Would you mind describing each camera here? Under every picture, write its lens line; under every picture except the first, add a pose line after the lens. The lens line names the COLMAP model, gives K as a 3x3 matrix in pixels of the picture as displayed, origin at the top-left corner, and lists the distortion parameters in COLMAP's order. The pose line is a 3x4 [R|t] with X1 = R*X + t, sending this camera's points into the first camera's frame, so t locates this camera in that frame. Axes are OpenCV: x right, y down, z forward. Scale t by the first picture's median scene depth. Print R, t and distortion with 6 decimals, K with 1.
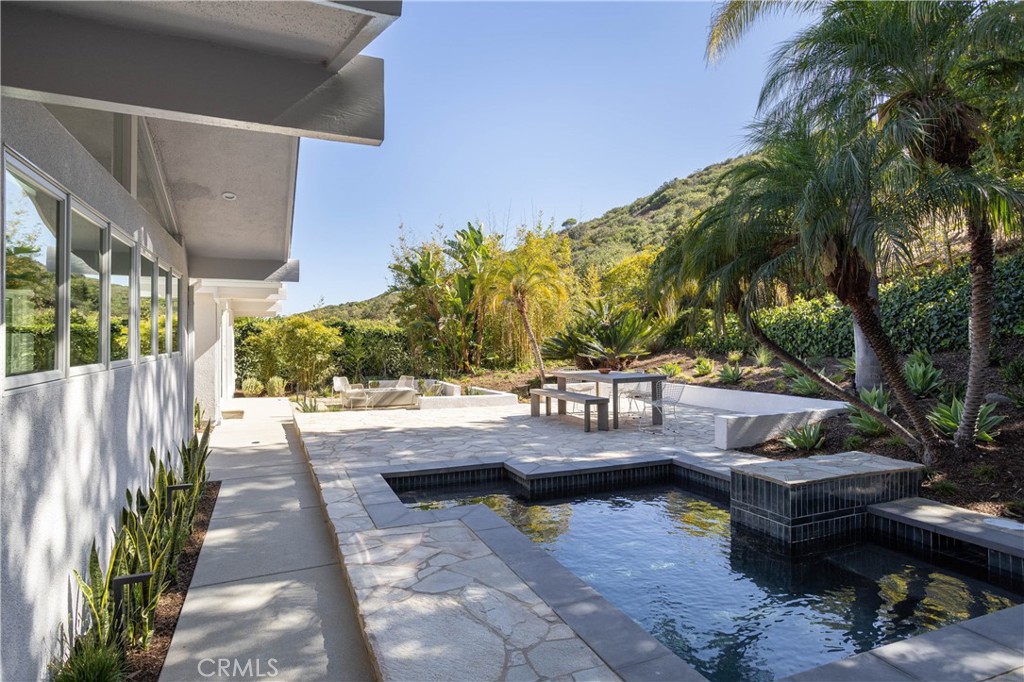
lens RADIAL K [[546.2, 0, 507.0], [0, 546.2, 340.8], [0, 0, 1]] dist [-0.006968, -0.000924]
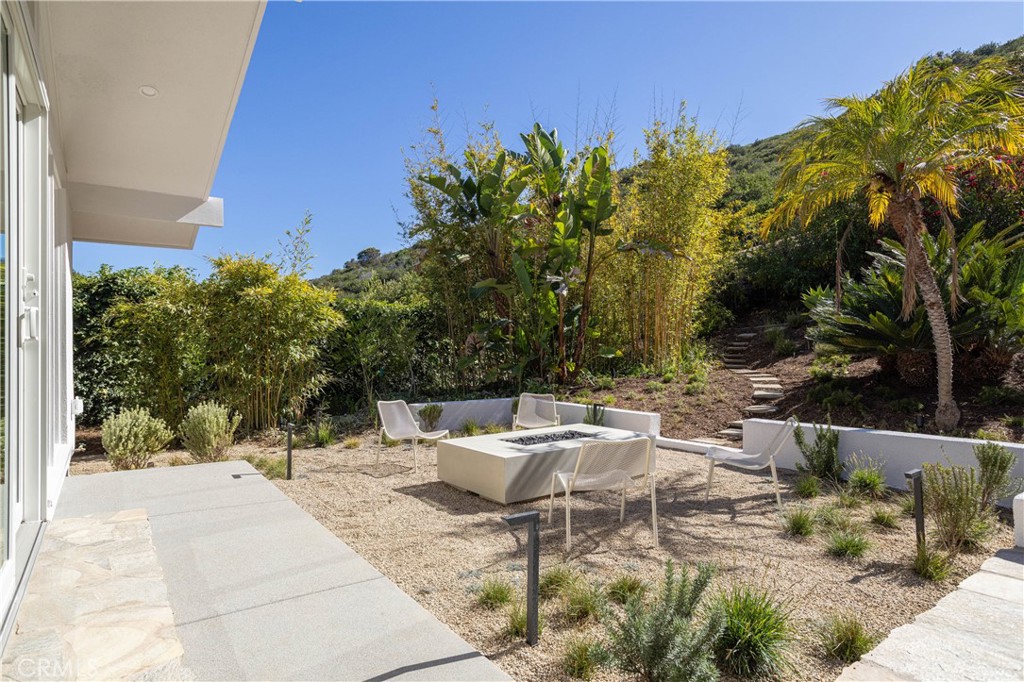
lens RADIAL K [[546.2, 0, 516.8], [0, 546.2, 343.9], [0, 0, 1]] dist [-0.006968, -0.000924]
pose [[0.972129, 0.001803, 0.234439, -0.273793], [-0.001665, 0.999998, -0.000788, 0.022885], [-0.234440, 0.000376, 0.972130, 0.529571]]
